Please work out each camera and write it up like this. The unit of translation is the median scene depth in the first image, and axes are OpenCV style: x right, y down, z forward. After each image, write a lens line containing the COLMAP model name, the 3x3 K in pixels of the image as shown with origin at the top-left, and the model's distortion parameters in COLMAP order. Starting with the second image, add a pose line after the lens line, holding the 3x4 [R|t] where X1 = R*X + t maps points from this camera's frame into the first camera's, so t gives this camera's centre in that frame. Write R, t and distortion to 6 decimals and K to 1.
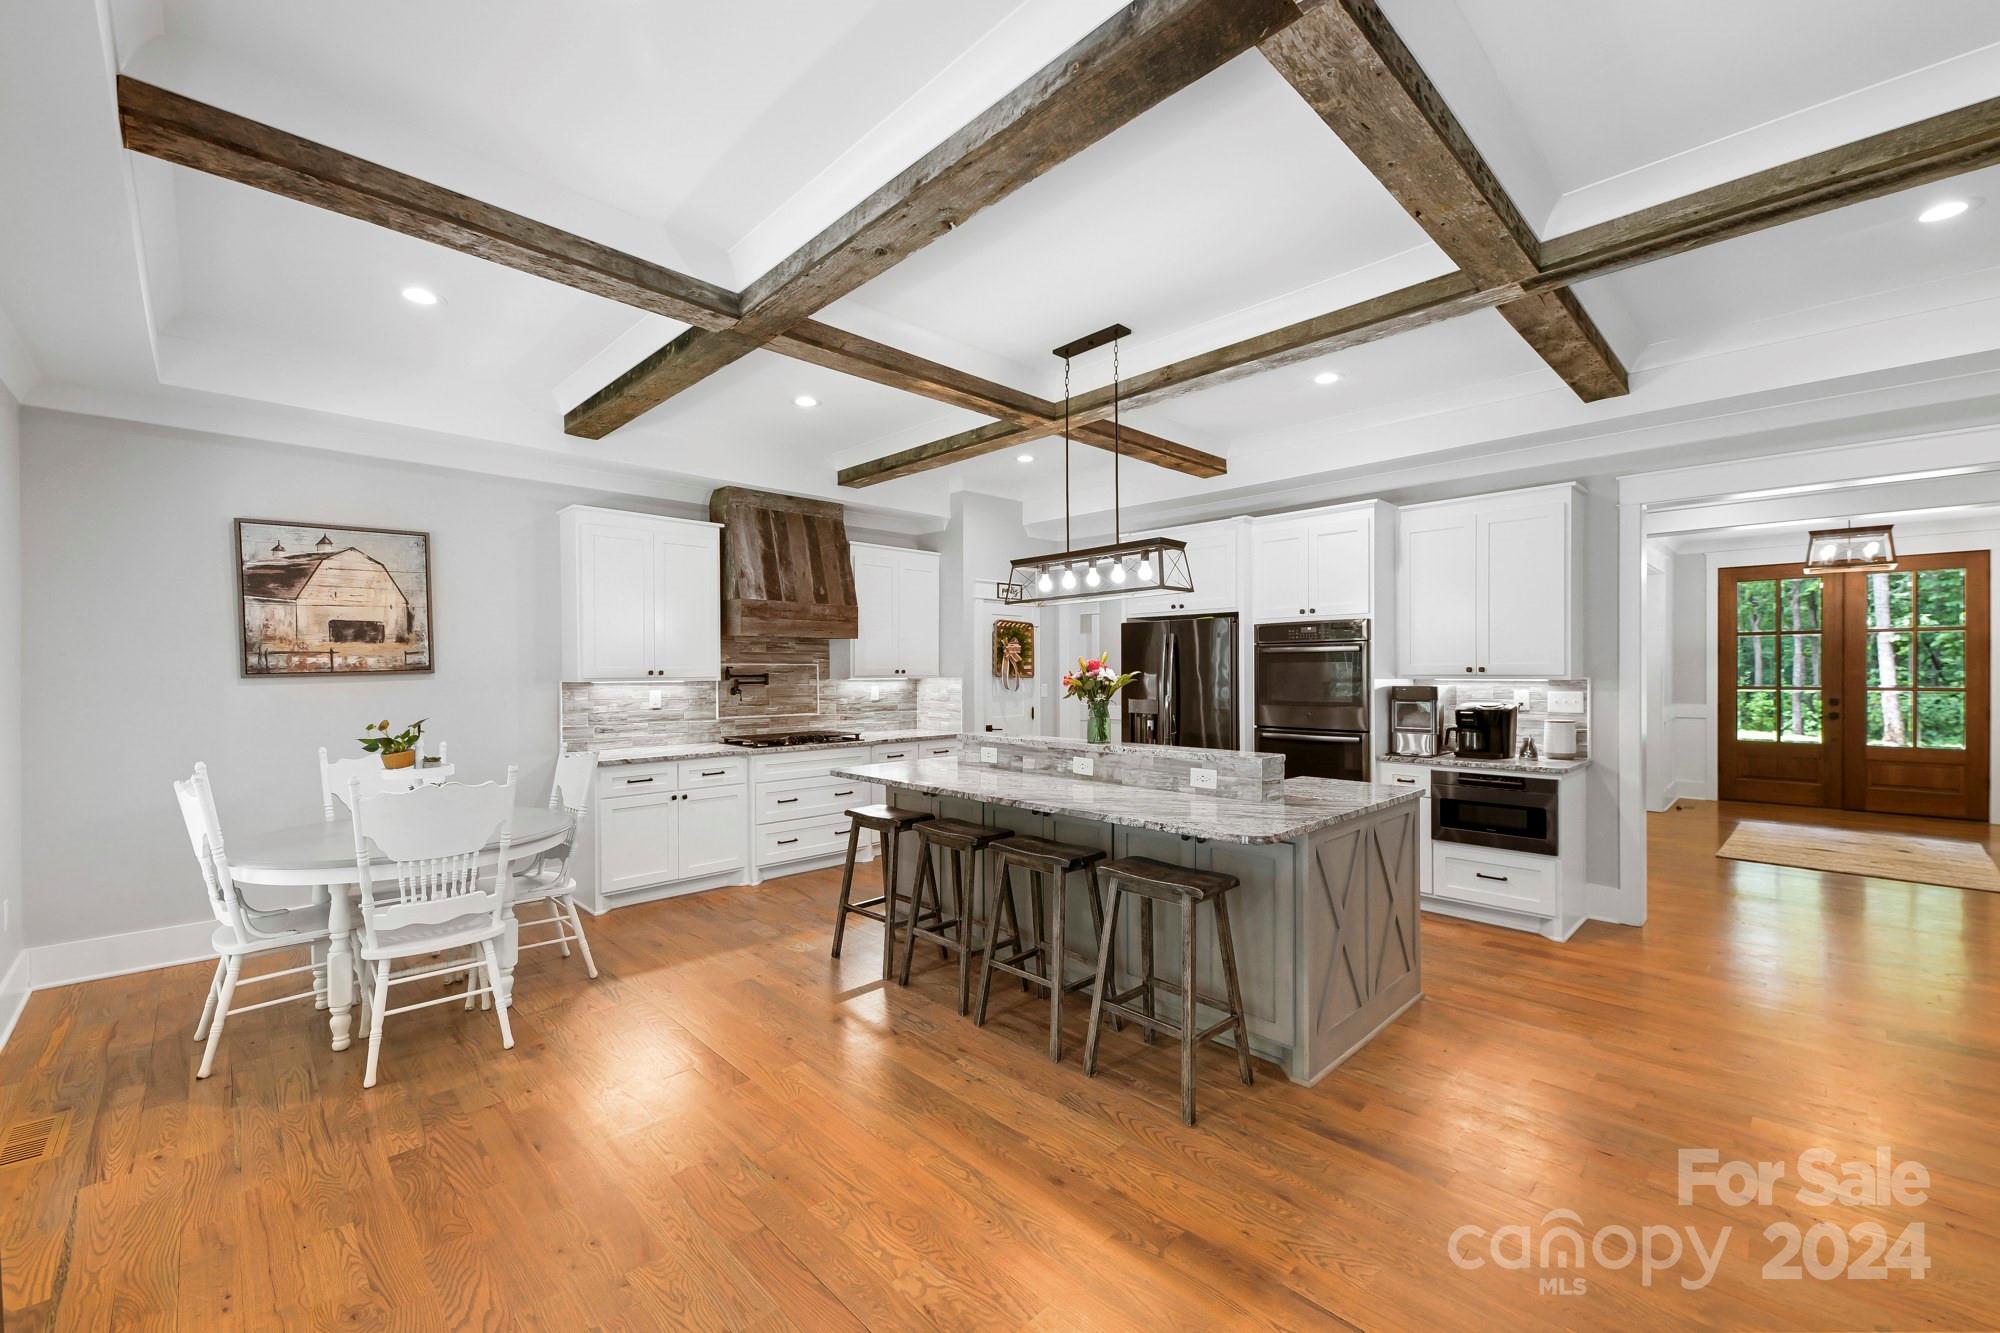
lens RADIAL K [[797.3, 0, 1004.1], [0, 797.3, 674.0], [0, 0, 1]] dist [0.019650, -0.010141]
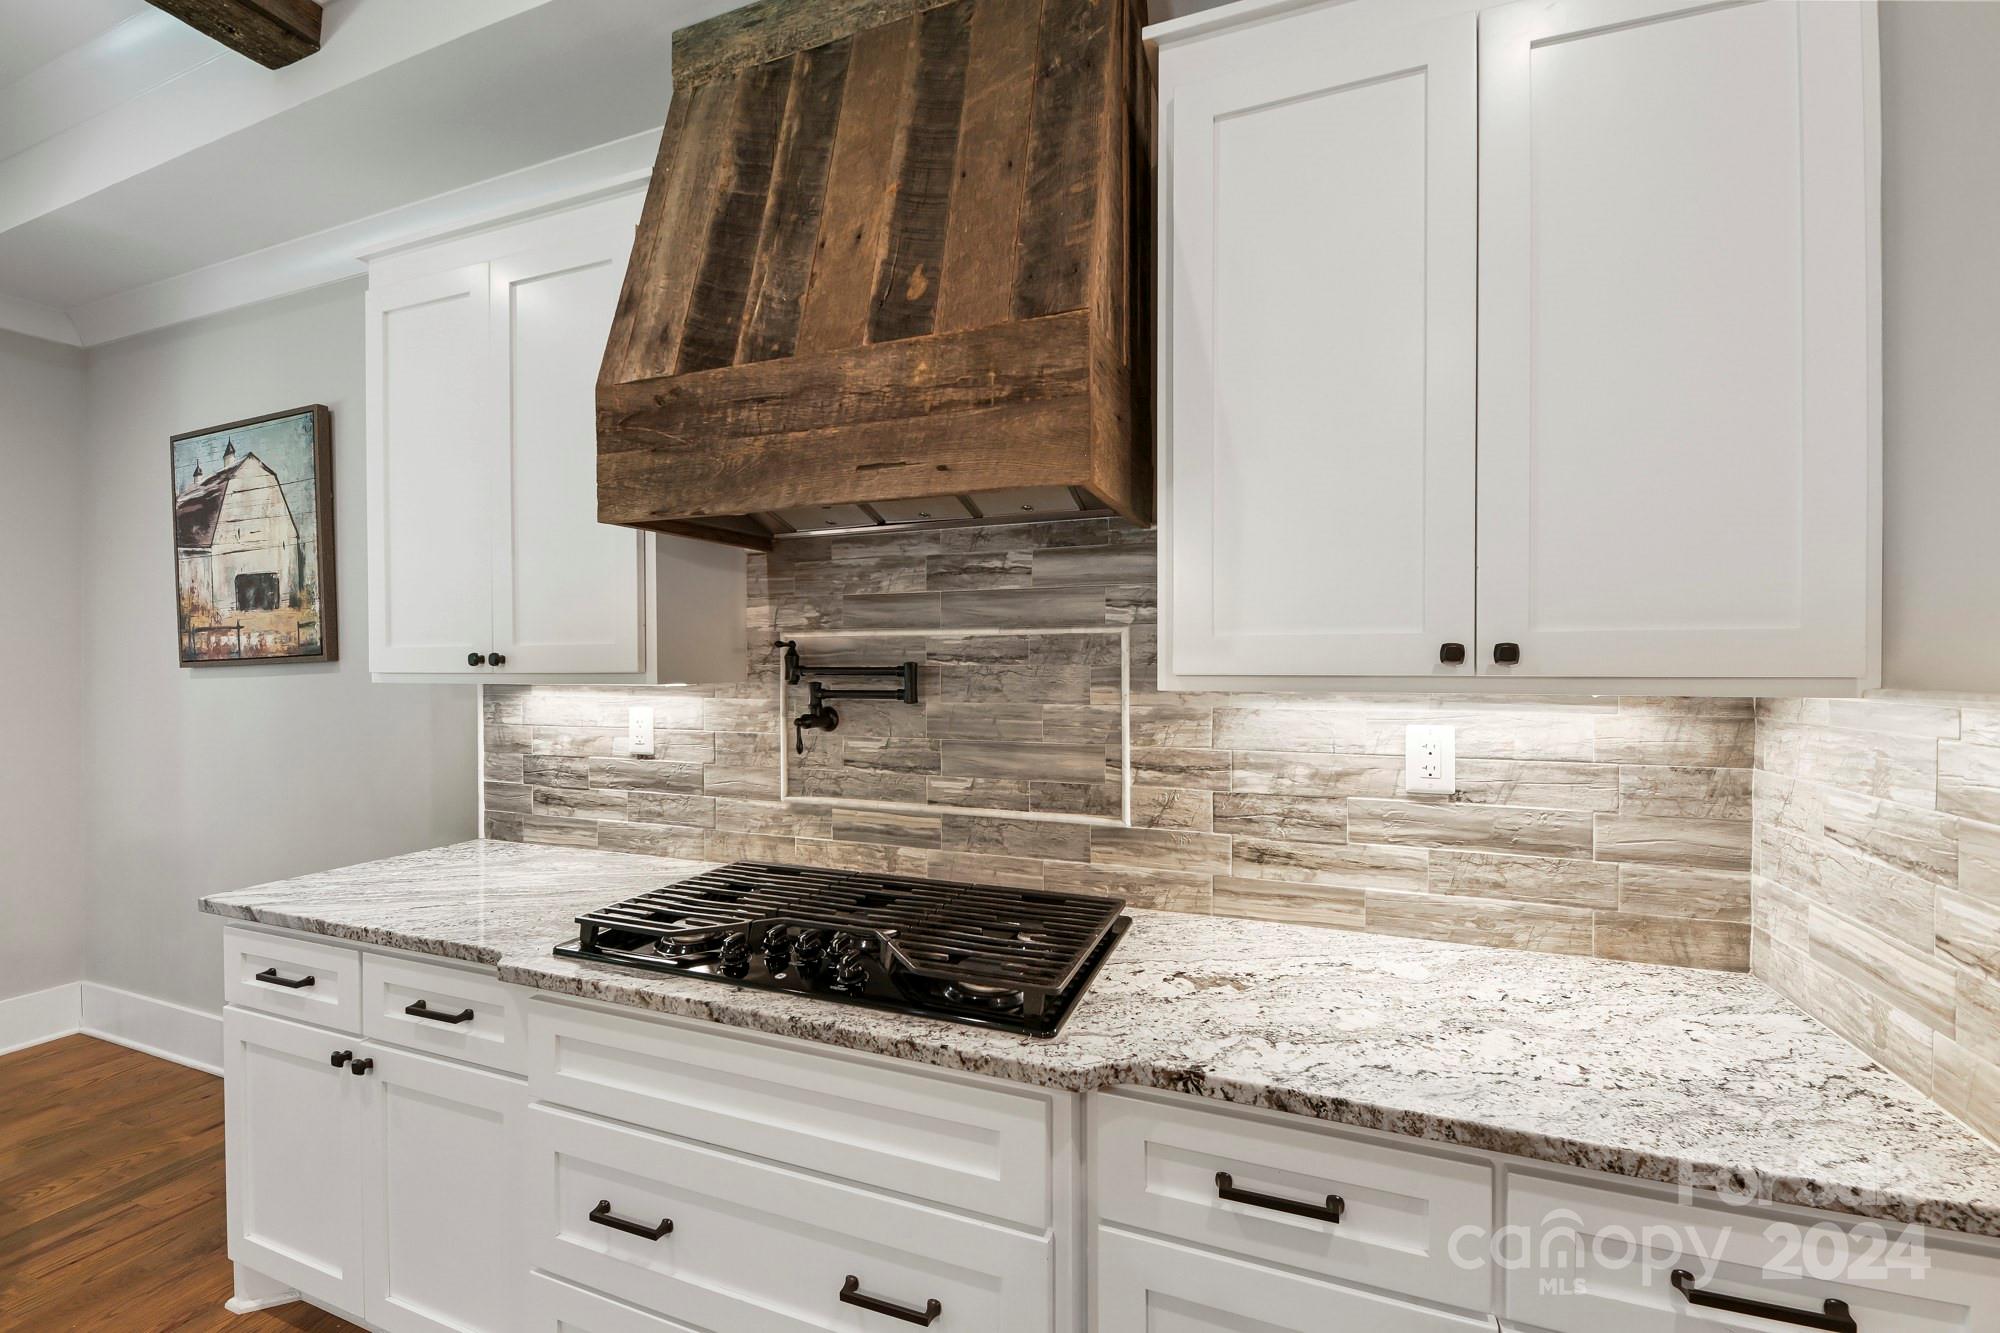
lens RADIAL K [[797.3, 0, 1004.1], [0, 797.3, 674.0], [0, 0, 1]] dist [0.019650, -0.010141]
pose [[0.413556, 0.006606, -0.910455, -0.020941], [-0.007737, 0.999963, 0.003742, 0.002077], [0.910446, 0.005497, 0.413591, 1.104523]]
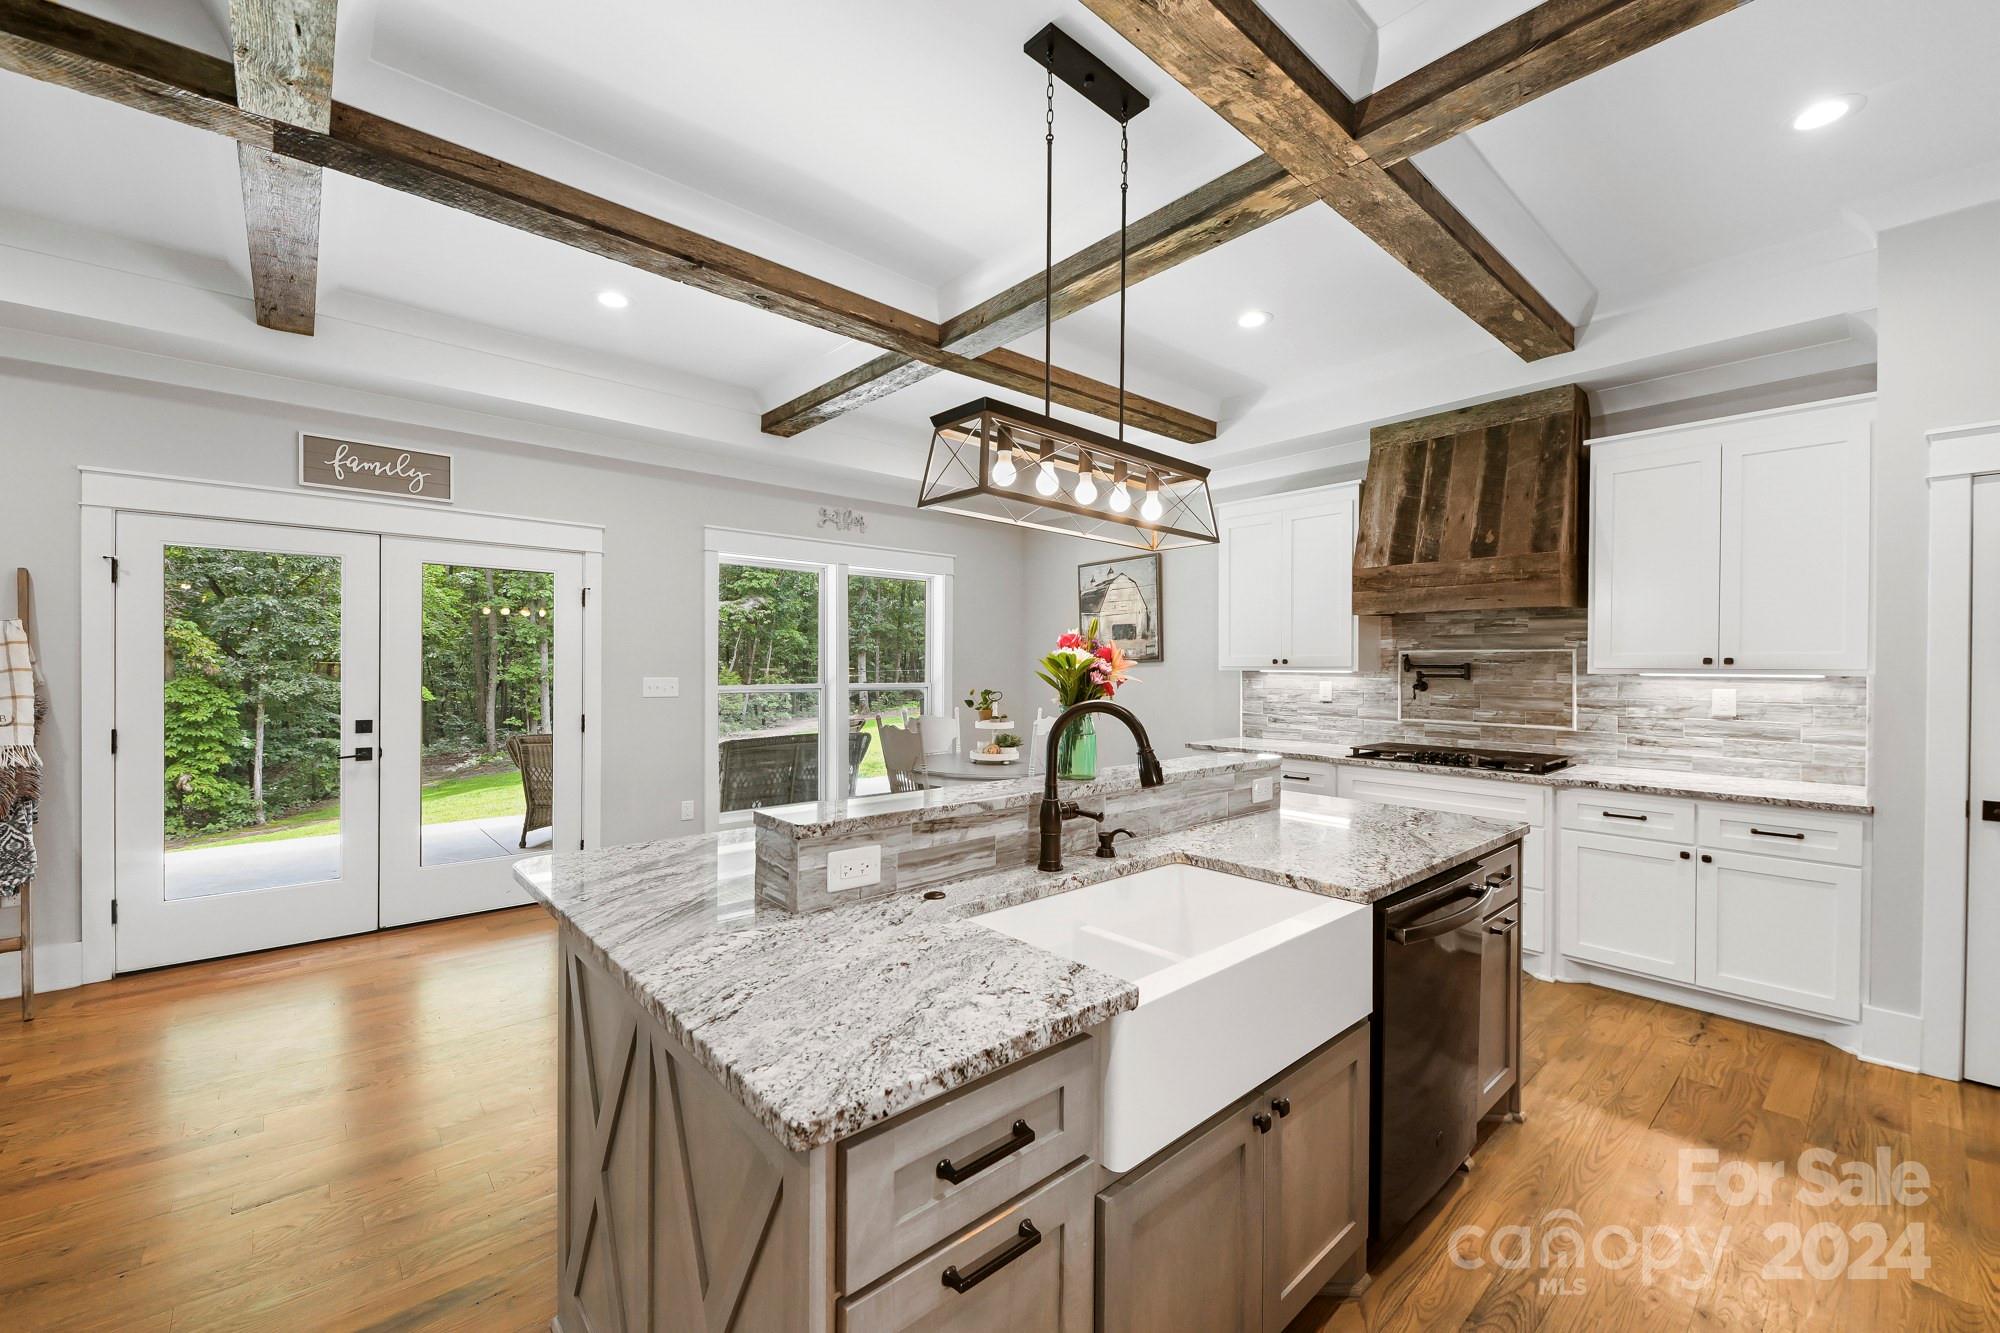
lens RADIAL K [[797.3, 0, 1004.1], [0, 797.3, 674.0], [0, 0, 1]] dist [0.019650, -0.010141]
pose [[-0.051432, 0.013574, -0.998584, 0.535865], [-0.009868, 0.999852, 0.014100, 0.003228], [0.998628, 0.010579, -0.051291, 0.754990]]
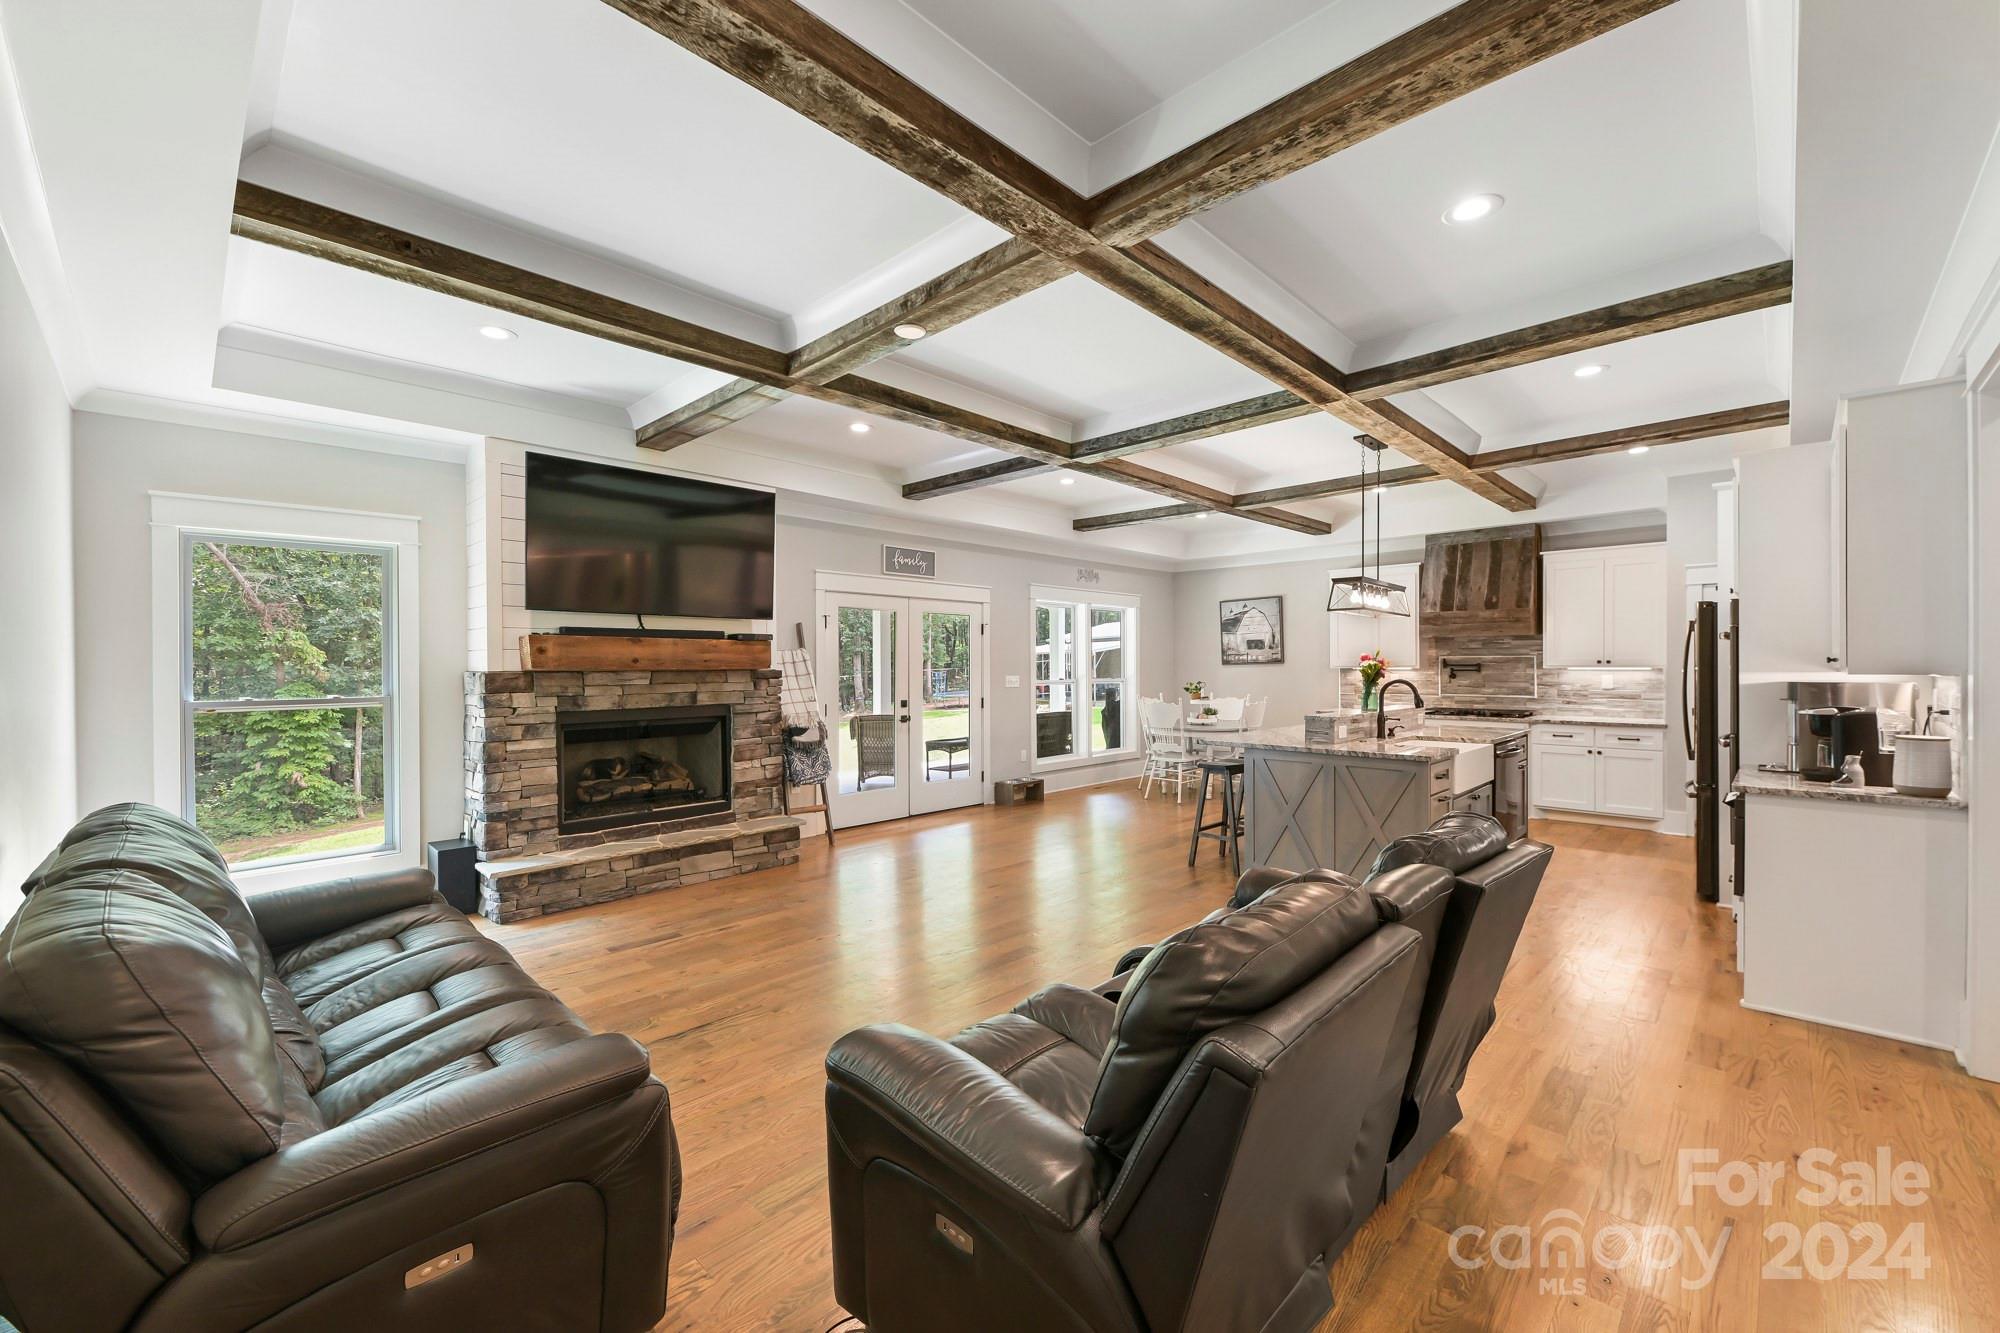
lens RADIAL K [[802.7, 0, 1007.7], [0, 802.7, 672.3], [0, 0, 1]] dist [0.010647, -0.000085]
pose [[0.027058, 0.012405, -0.999557, 1.238791], [-0.001150, 0.999923, 0.012378, -0.002183], [0.999633, 0.000815, 0.027071, 0.219004]]
